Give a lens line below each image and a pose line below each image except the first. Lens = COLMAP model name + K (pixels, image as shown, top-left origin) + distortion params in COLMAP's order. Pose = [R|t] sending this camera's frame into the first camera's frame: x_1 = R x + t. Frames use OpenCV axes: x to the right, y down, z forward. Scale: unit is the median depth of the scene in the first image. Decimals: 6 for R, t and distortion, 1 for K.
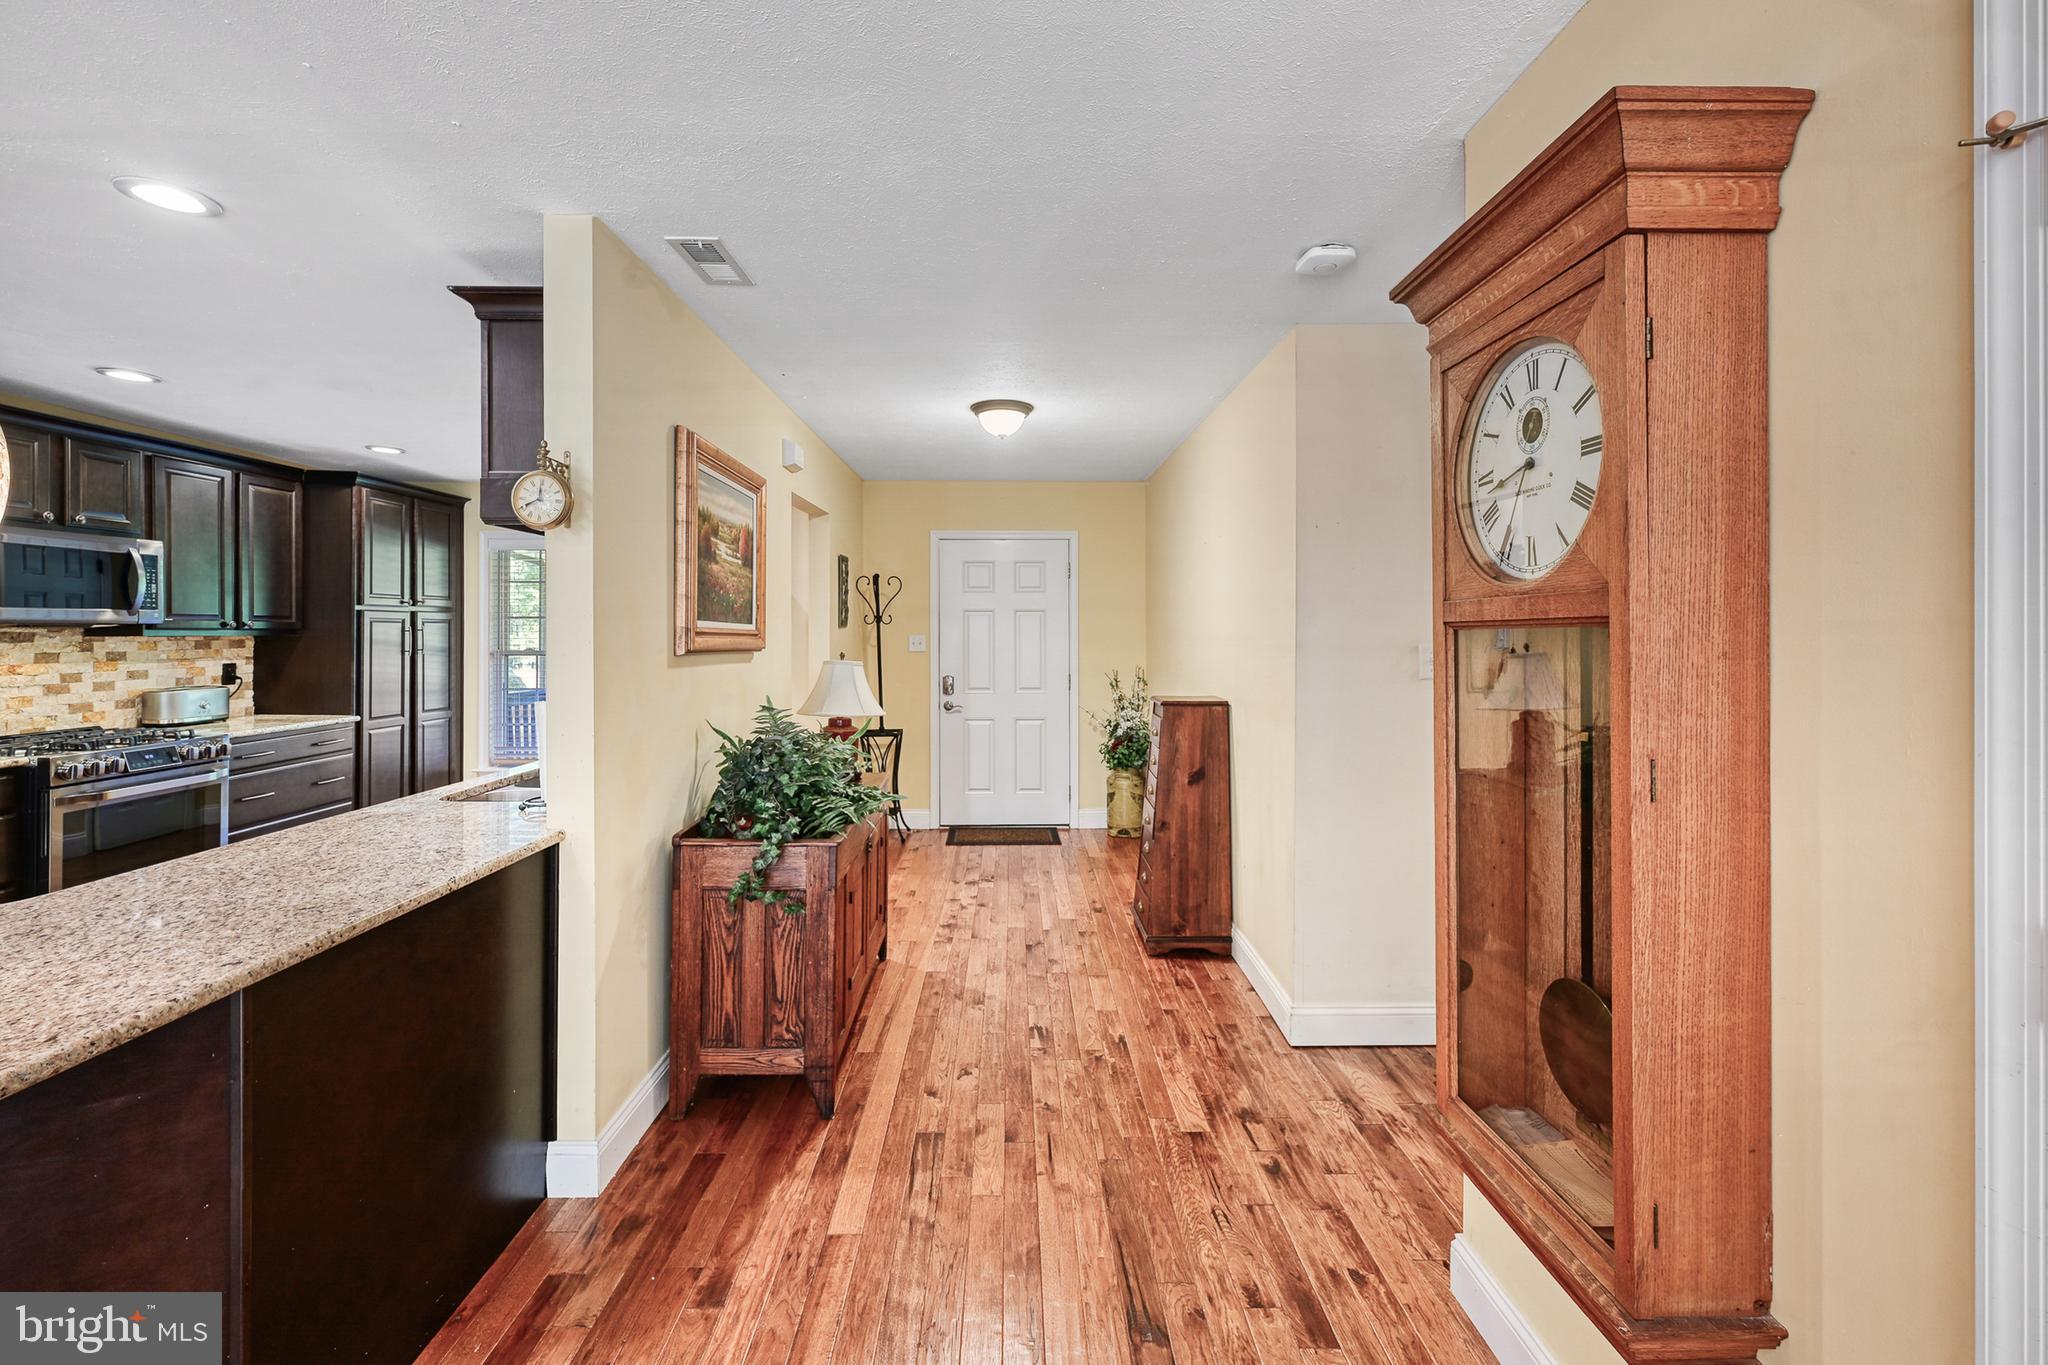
lens RADIAL K [[858.1, 0, 1014.3], [0, 858.1, 632.6], [0, 0, 1]] dist [-0.000832, 0.000189]
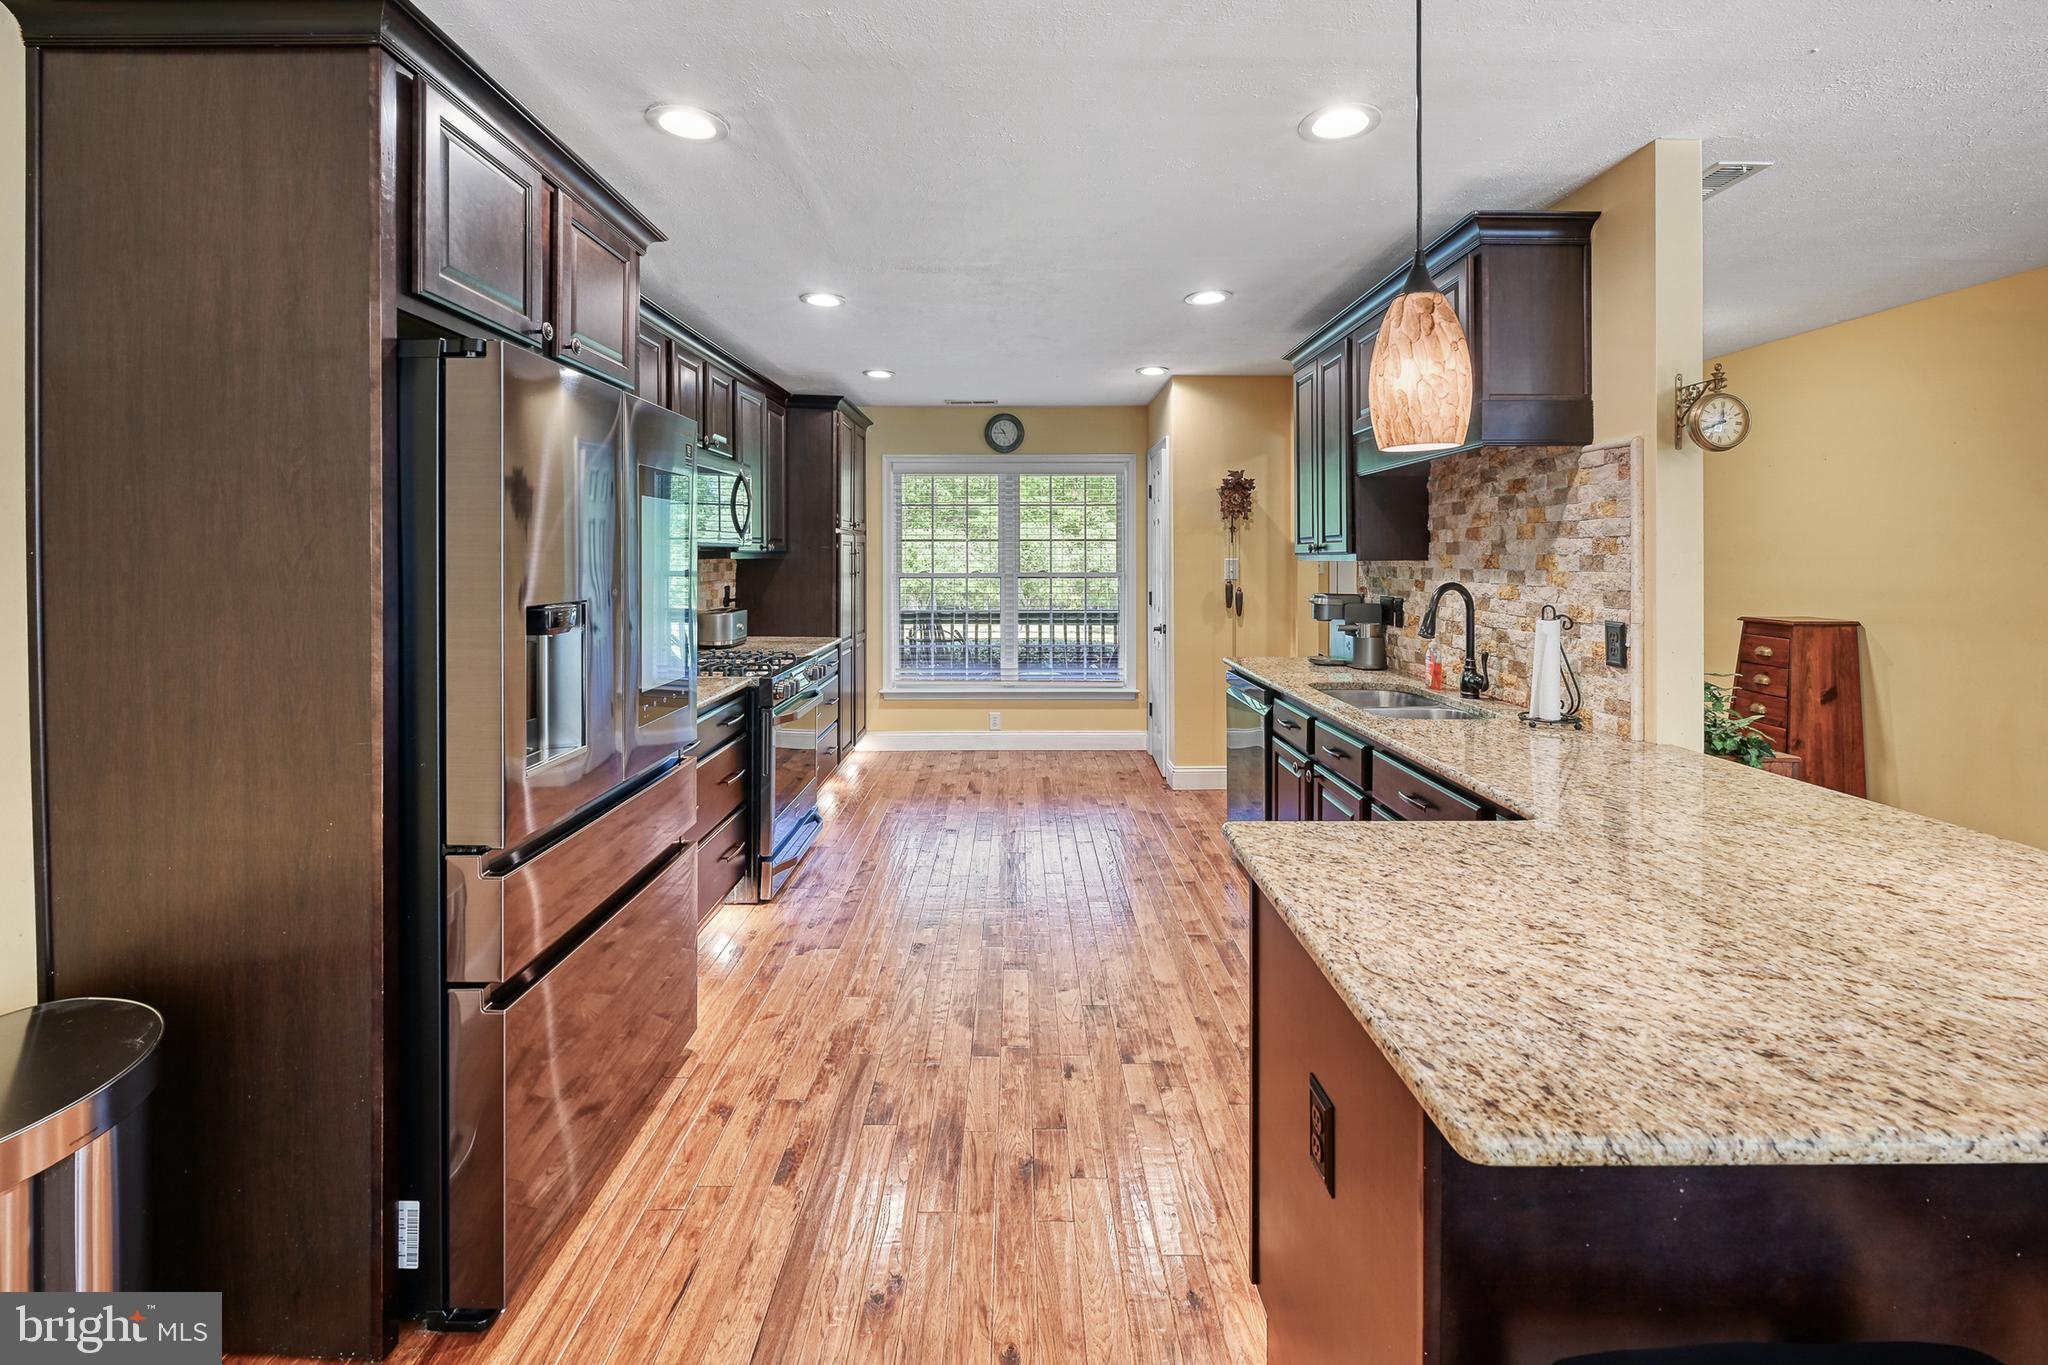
lens RADIAL K [[848.7, 0, 1022.2], [0, 848.7, 560.3], [0, 0, 1]] dist [-0.002249, -0.000336]
pose [[0.999986, -0.000784, 0.005194, -0.693008], [0.000759, 0.999988, 0.004842, 0.001270], [-0.005198, -0.004838, 0.999975, 0.001850]]
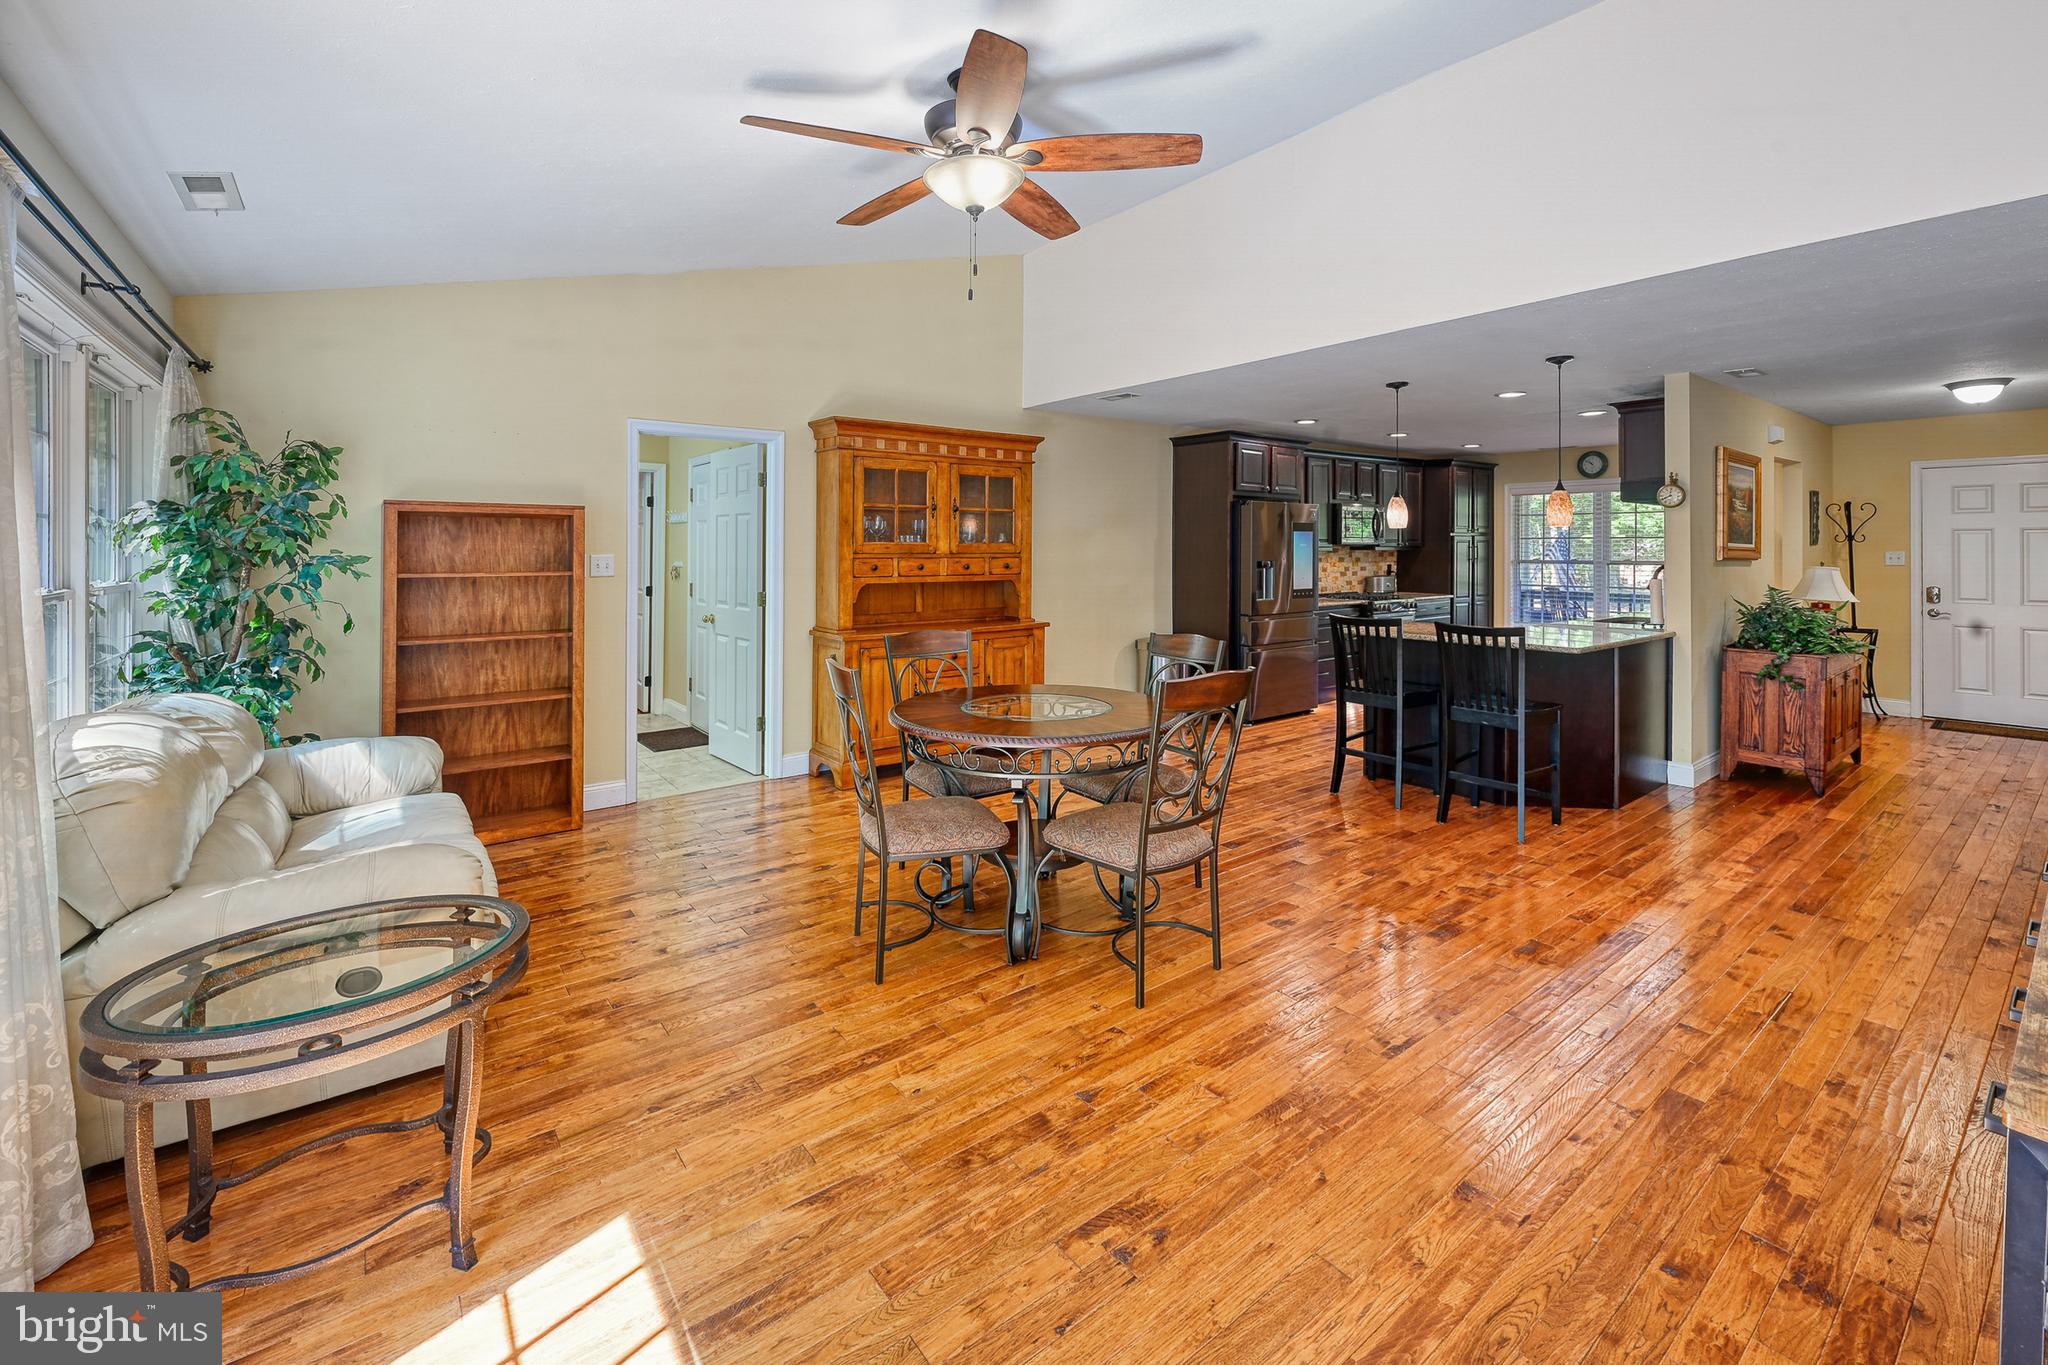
lens RADIAL K [[864.0, 0, 1027.0], [0, 864.0, 542.2], [0, 0, 1]] dist [-0.001834, 0.000072]
pose [[0.610428, -0.002950, -0.792066, 0.145034], [-0.002058, 0.999984, -0.005310, -0.001409], [0.792069, 0.004872, 0.610412, -0.997122]]
